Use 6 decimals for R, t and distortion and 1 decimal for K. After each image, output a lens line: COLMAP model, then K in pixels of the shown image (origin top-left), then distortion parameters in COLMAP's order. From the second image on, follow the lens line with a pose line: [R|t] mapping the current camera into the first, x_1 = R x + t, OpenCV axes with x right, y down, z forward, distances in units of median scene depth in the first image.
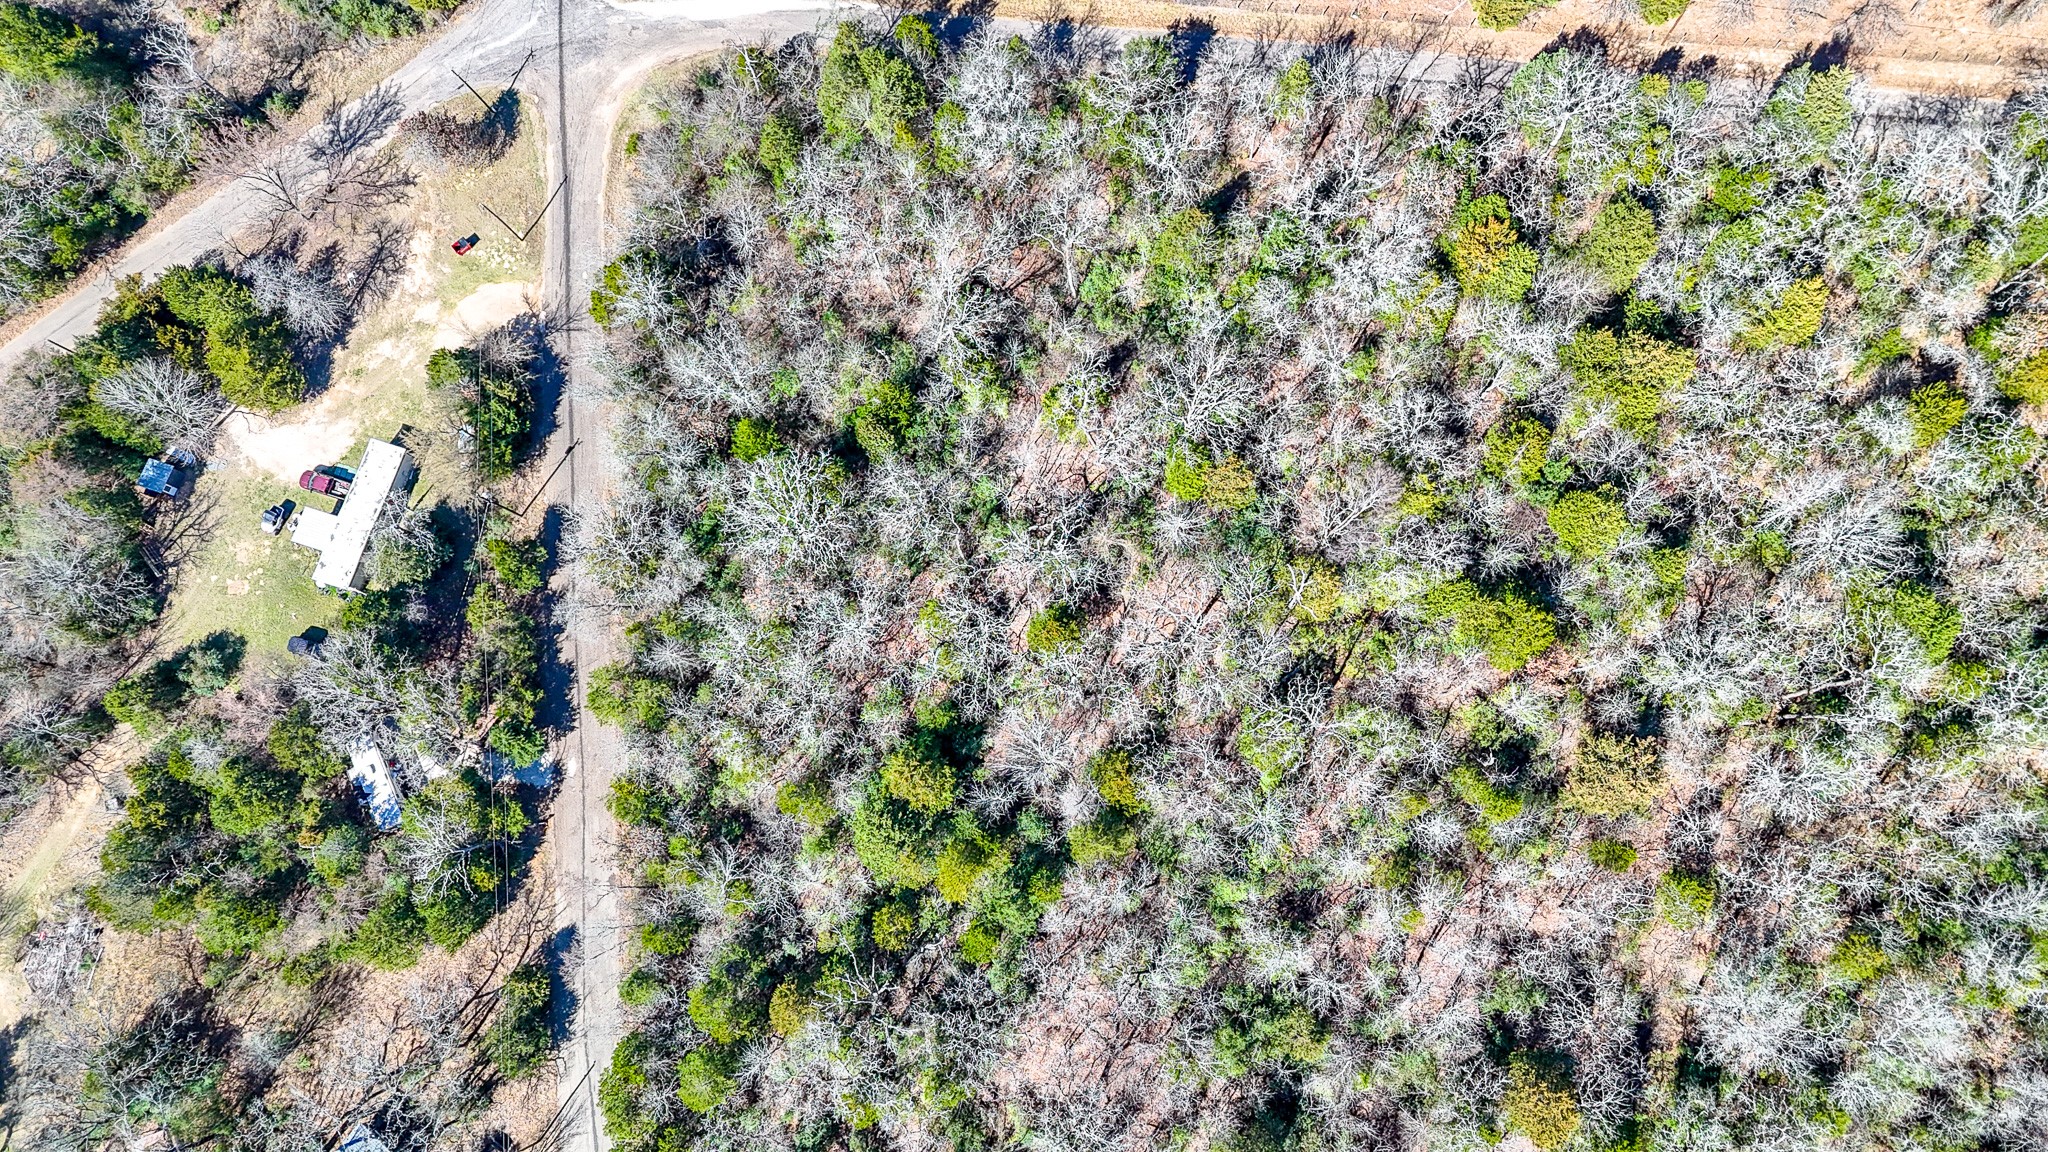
lens RADIAL K [[1487.9, 0, 1010.4], [0, 1487.9, 575.9], [0, 0, 1]] dist [0.066260, -0.049478]
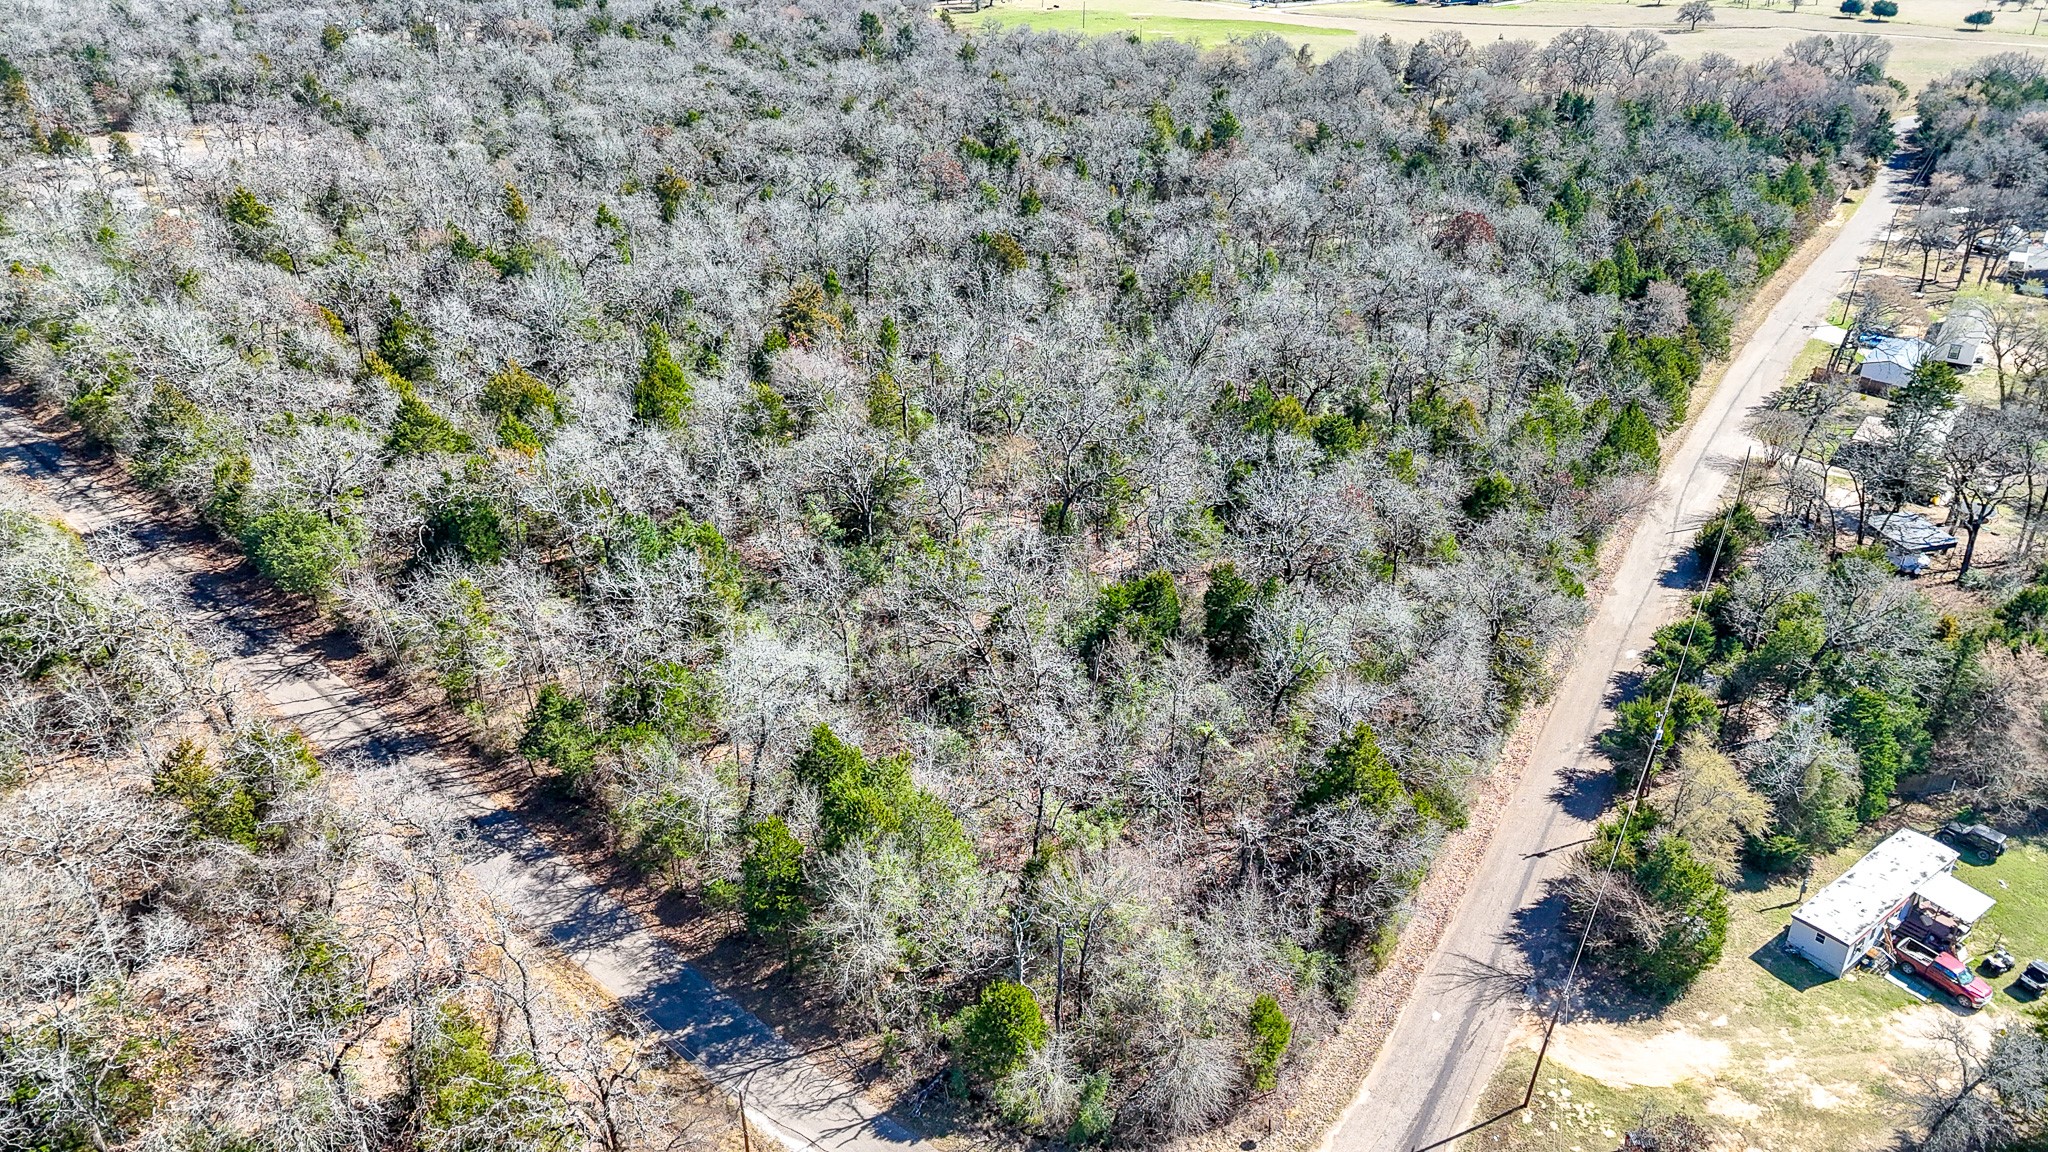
lens RADIAL K [[1487.9, 0, 1025.9], [0, 1487.9, 574.0], [0, 0, 1]] dist [0.066260, -0.049478]
pose [[-0.824665, -0.248565, 0.508078, -0.451118], [0.556119, -0.192343, 0.808540, -0.814150], [-0.103249, 0.949326, 0.296850, 0.745751]]
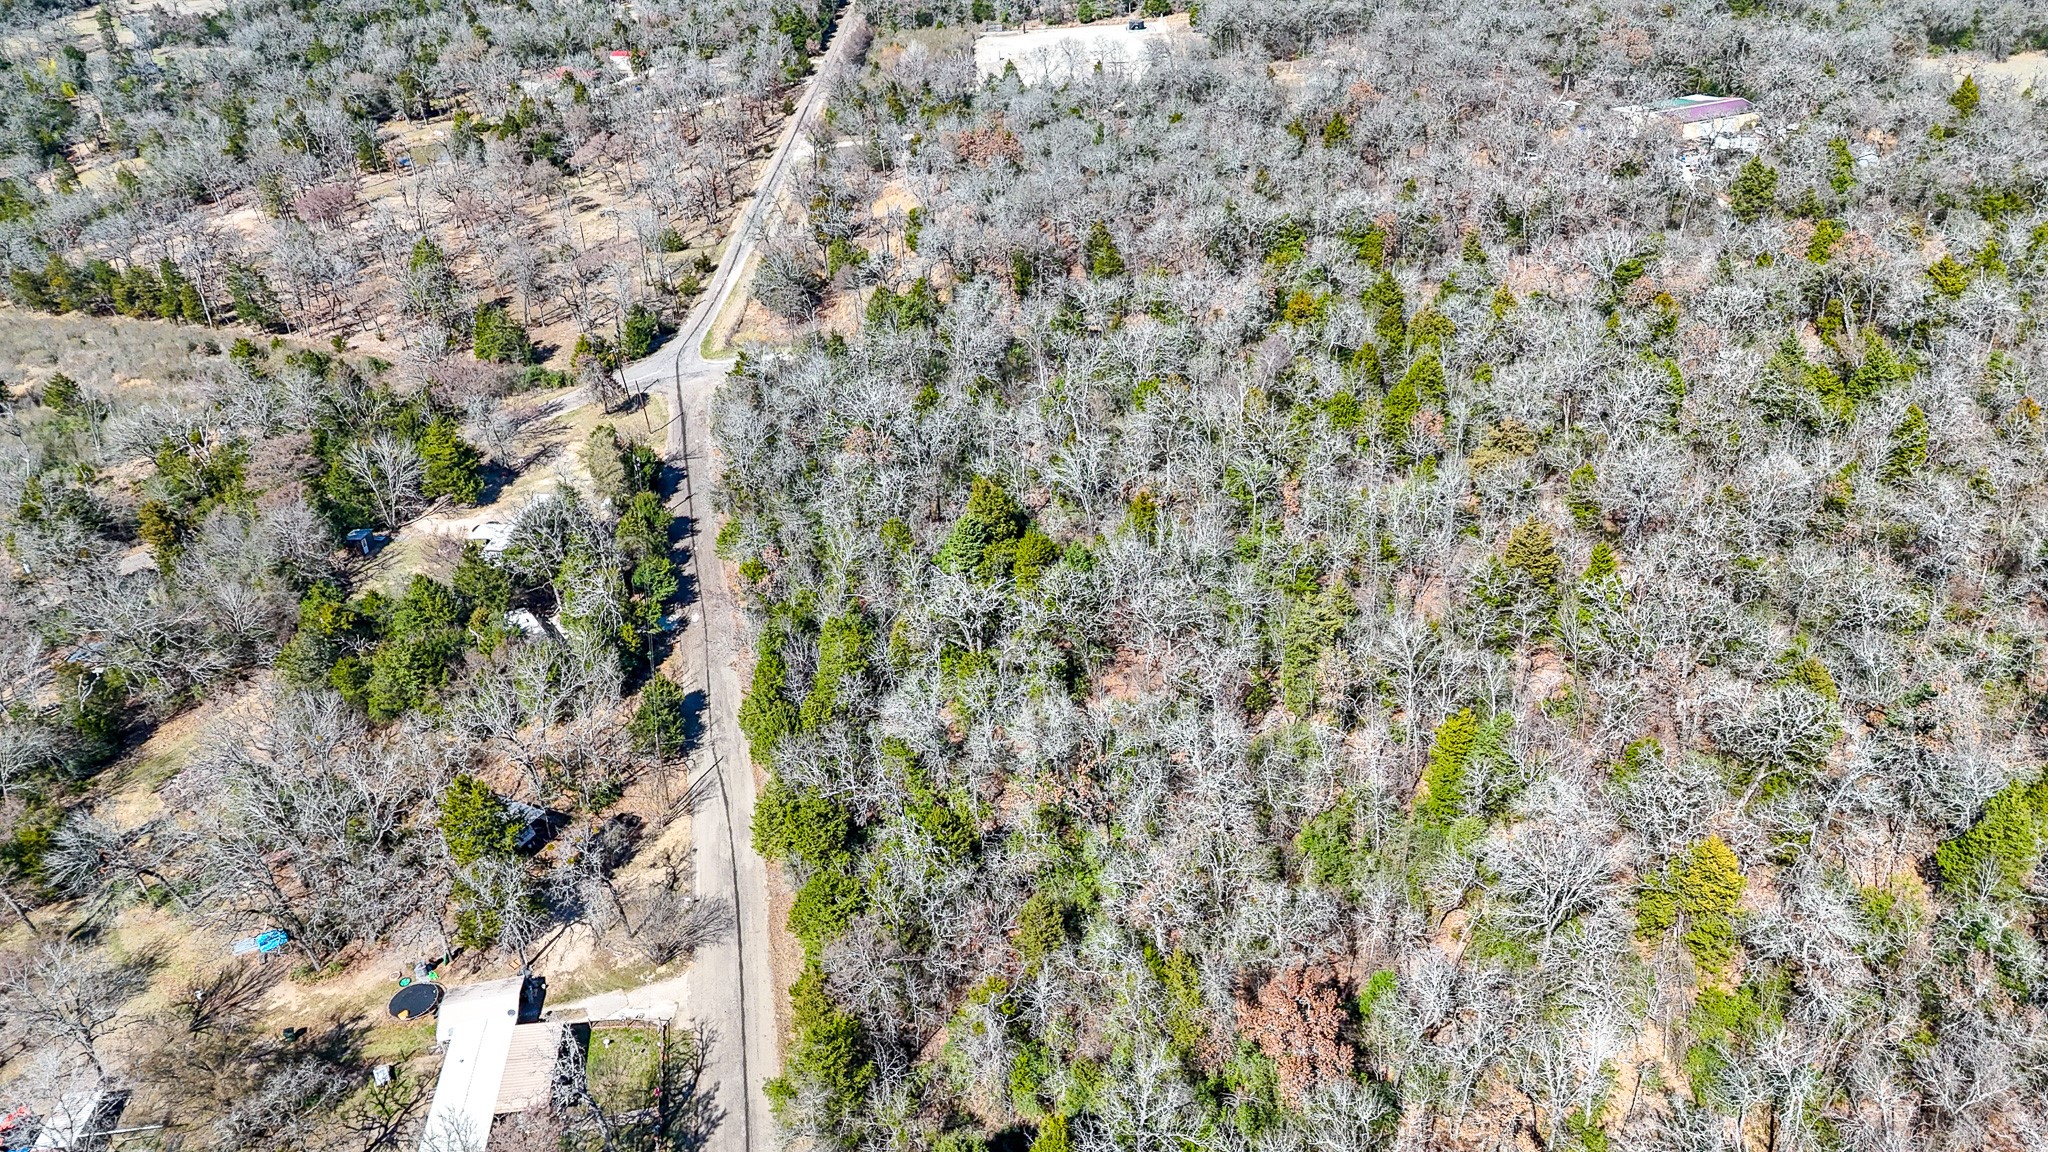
lens RADIAL K [[1487.9, 0, 1024.2], [0, 1487.9, 577.4], [0, 0, 1]] dist [0.066260, -0.049478]
pose [[0.988626, -0.084123, 0.124670, -0.184749], [0.149179, 0.653762, -0.741849, 1.052739], [-0.019098, 0.752009, 0.658876, 0.196882]]
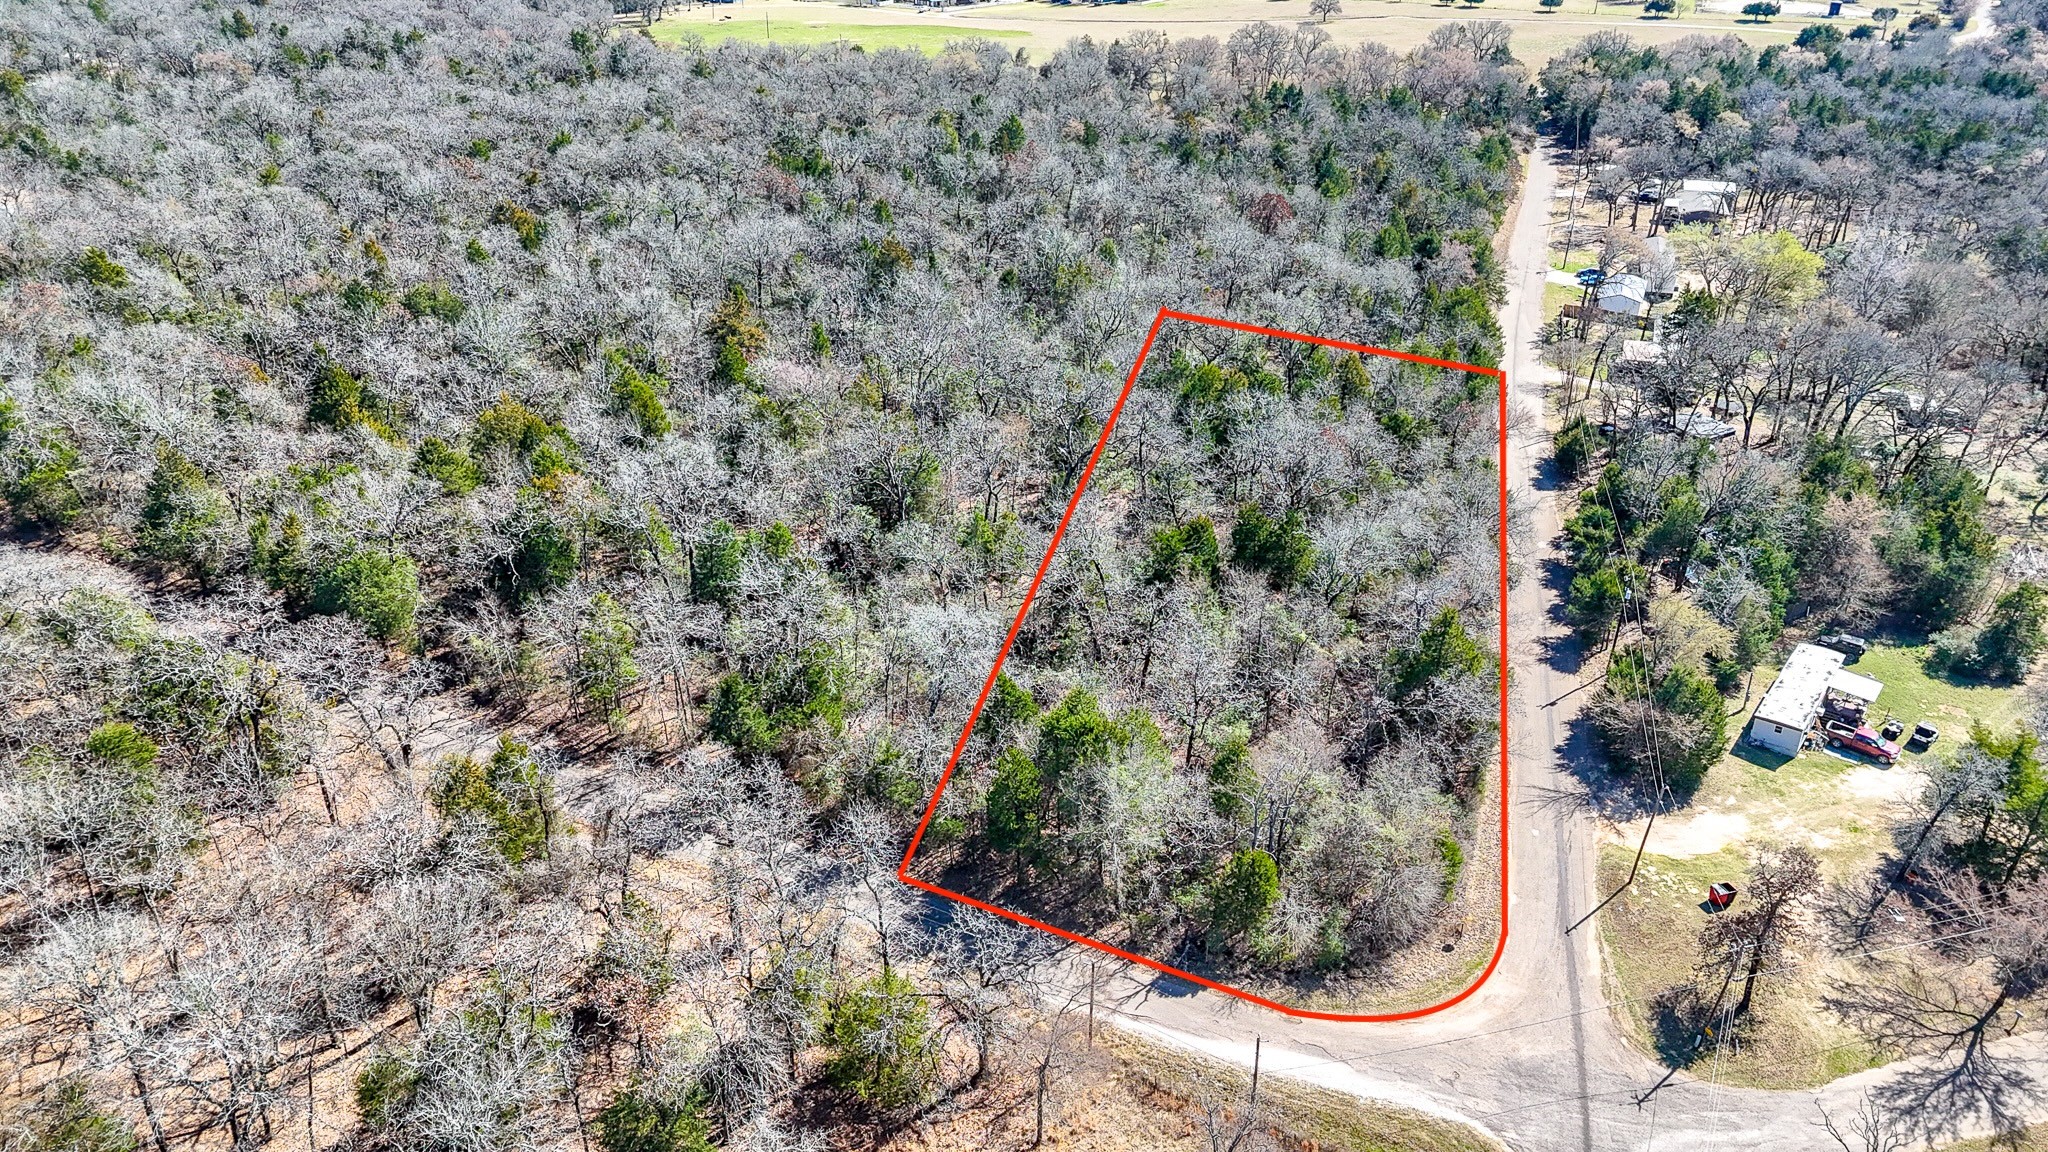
lens RADIAL K [[1487.9, 0, 1025.7], [0, 1487.9, 578.1], [0, 0, 1]] dist [0.066260, -0.049478]
pose [[-0.941936, -0.139702, 0.305352, -0.282444], [0.331864, -0.248611, 0.909977, -1.019880], [-0.051211, 0.958476, 0.280538, 0.758682]]
